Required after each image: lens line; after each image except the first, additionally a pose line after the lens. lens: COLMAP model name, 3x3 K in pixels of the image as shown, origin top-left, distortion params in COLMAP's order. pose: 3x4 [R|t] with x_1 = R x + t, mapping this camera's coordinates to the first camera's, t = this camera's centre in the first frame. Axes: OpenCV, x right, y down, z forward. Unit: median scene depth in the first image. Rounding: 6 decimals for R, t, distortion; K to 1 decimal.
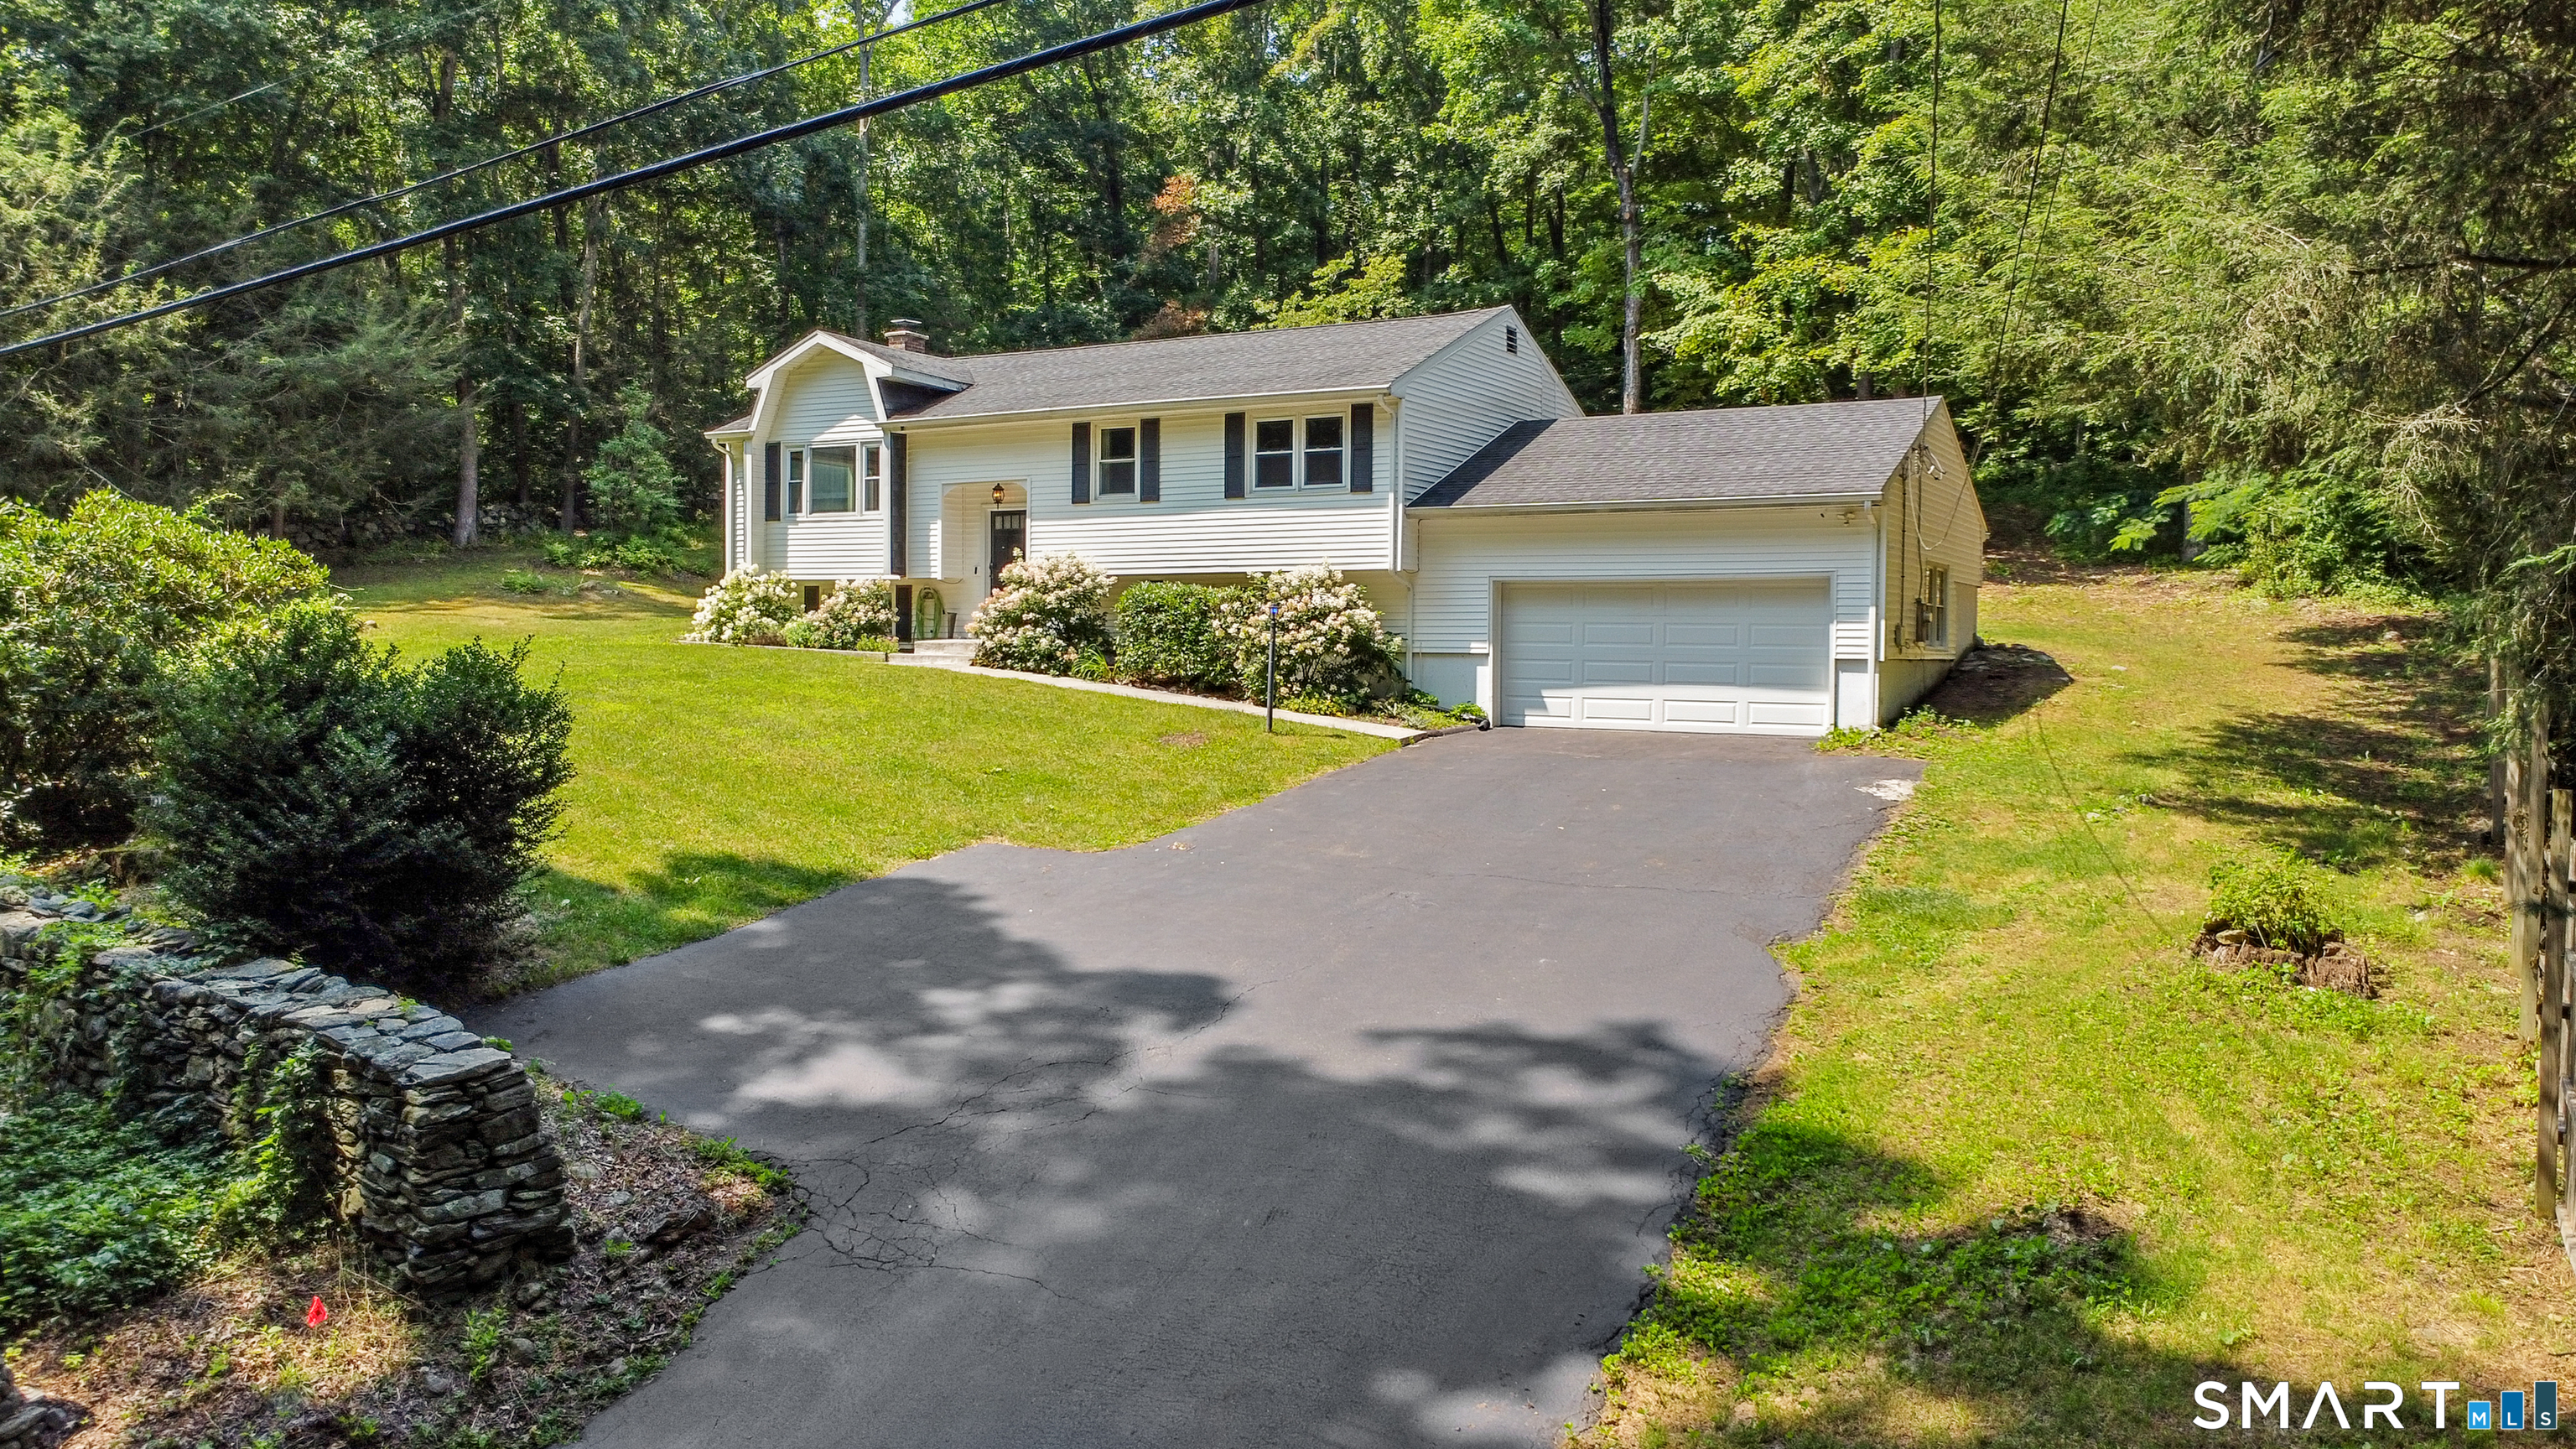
lens RADIAL K [[1861.4, 0, 1292.1], [0, 1861.4, 653.7], [0, 0, 1]] dist [-0.029607, -0.002298]
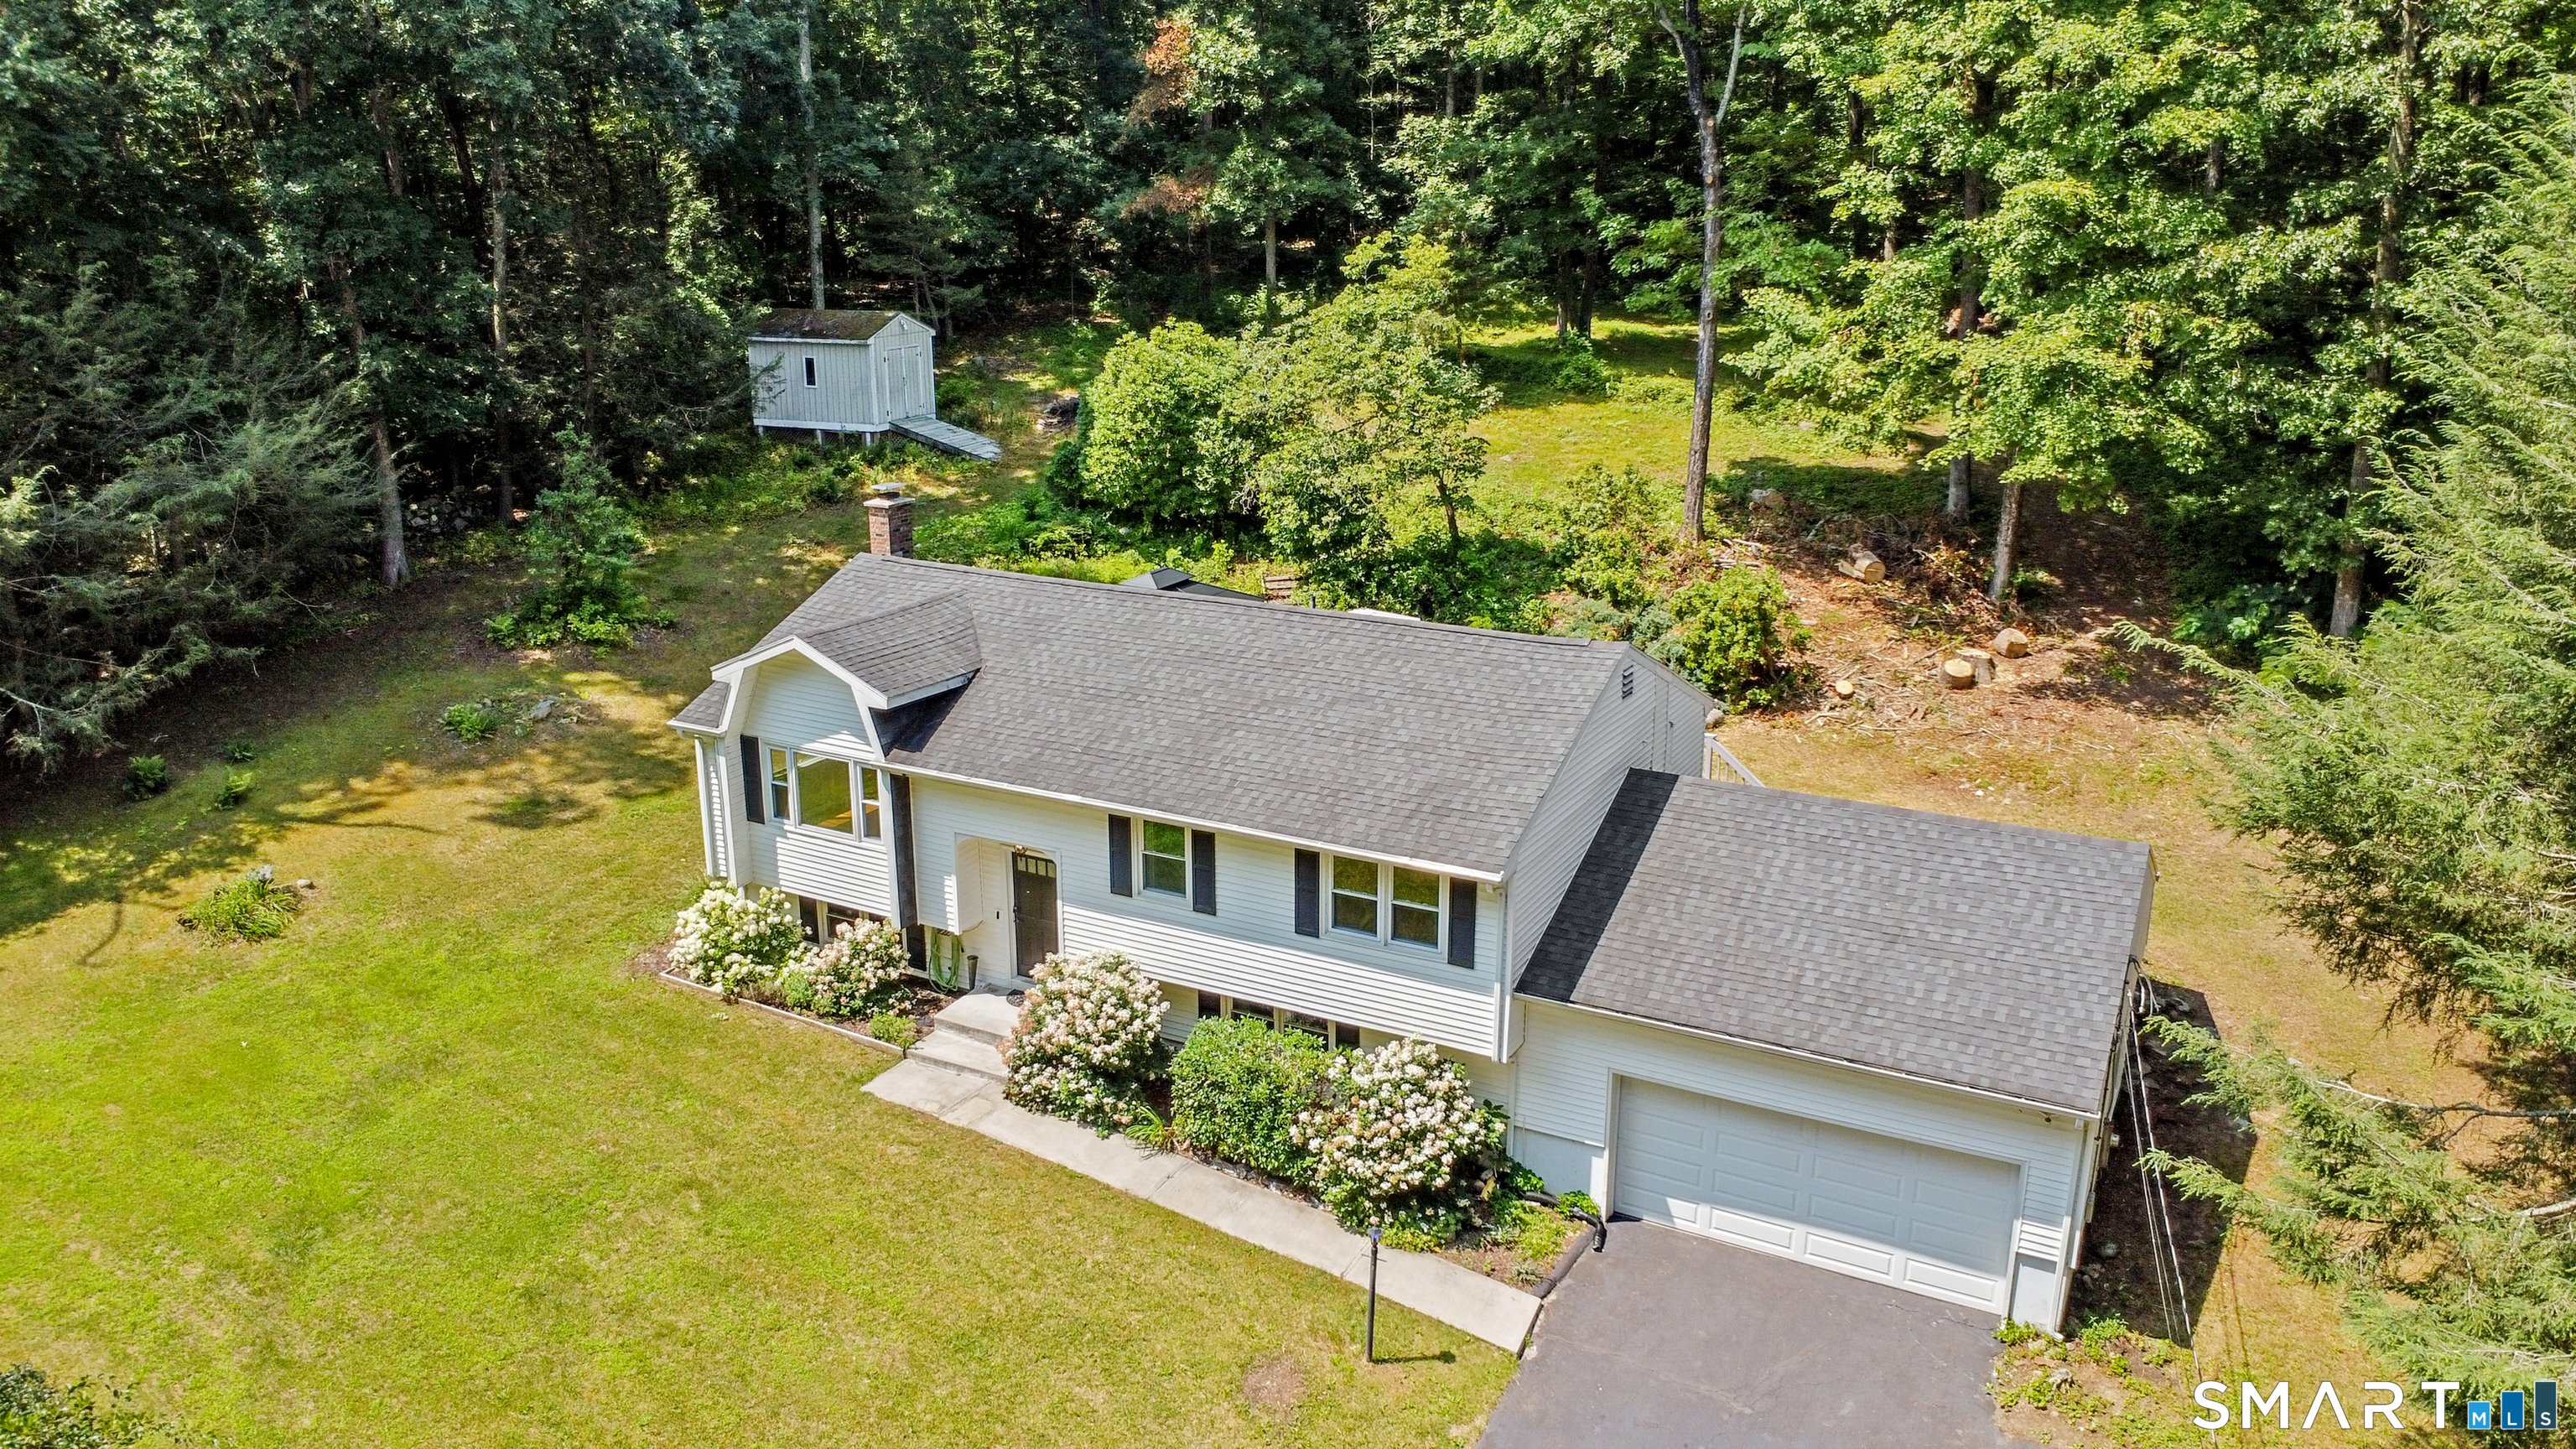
lens RADIAL K [[1861.4, 0, 1289.4], [0, 1861.4, 700.2], [0, 0, 1]] dist [-0.029607, -0.002298]
pose [[0.999850, -0.011042, 0.013326, -0.046594], [0.007185, 0.965364, 0.260809, -0.389586], [-0.015744, -0.260674, 0.965298, 0.194757]]
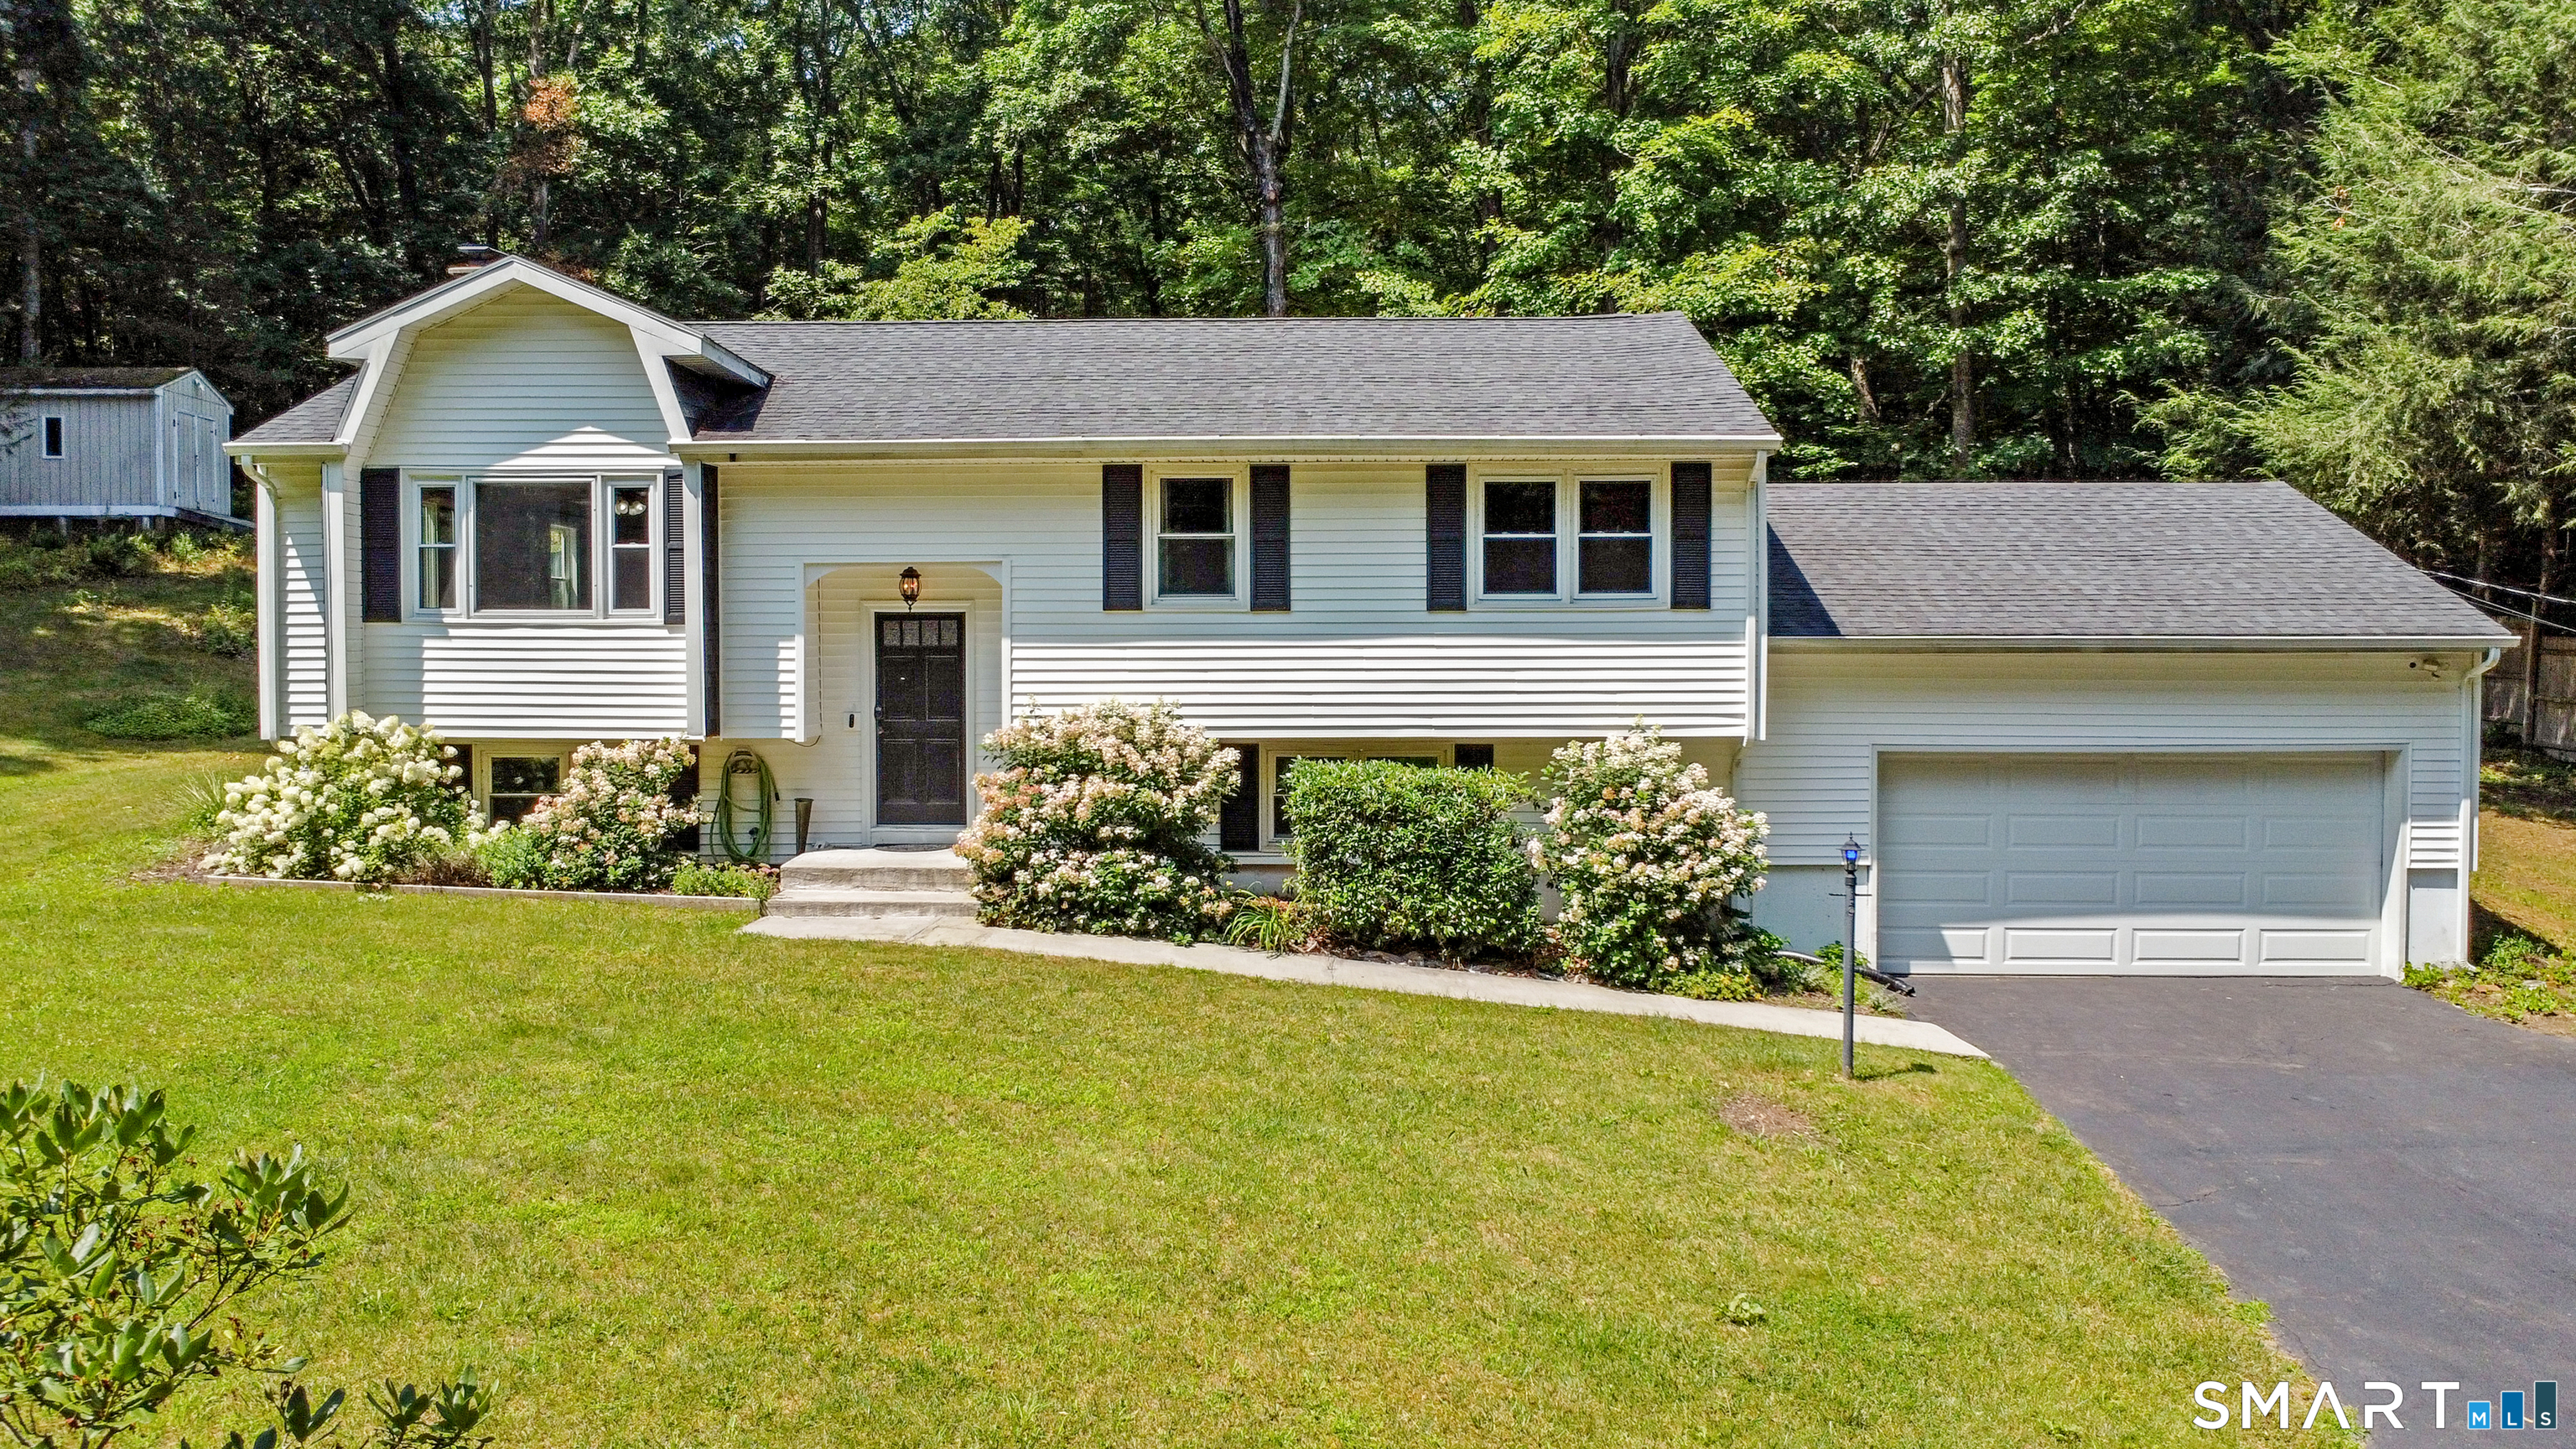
lens RADIAL K [[1861.4, 0, 1290.3], [0, 1861.4, 704.1], [0, 0, 1]] dist [-0.029607, -0.002298]
pose [[0.882822, -0.022561, 0.469165, -0.331121], [0.009137, 0.999482, 0.030870, -0.069319], [-0.469618, -0.022966, 0.882571, 0.481852]]
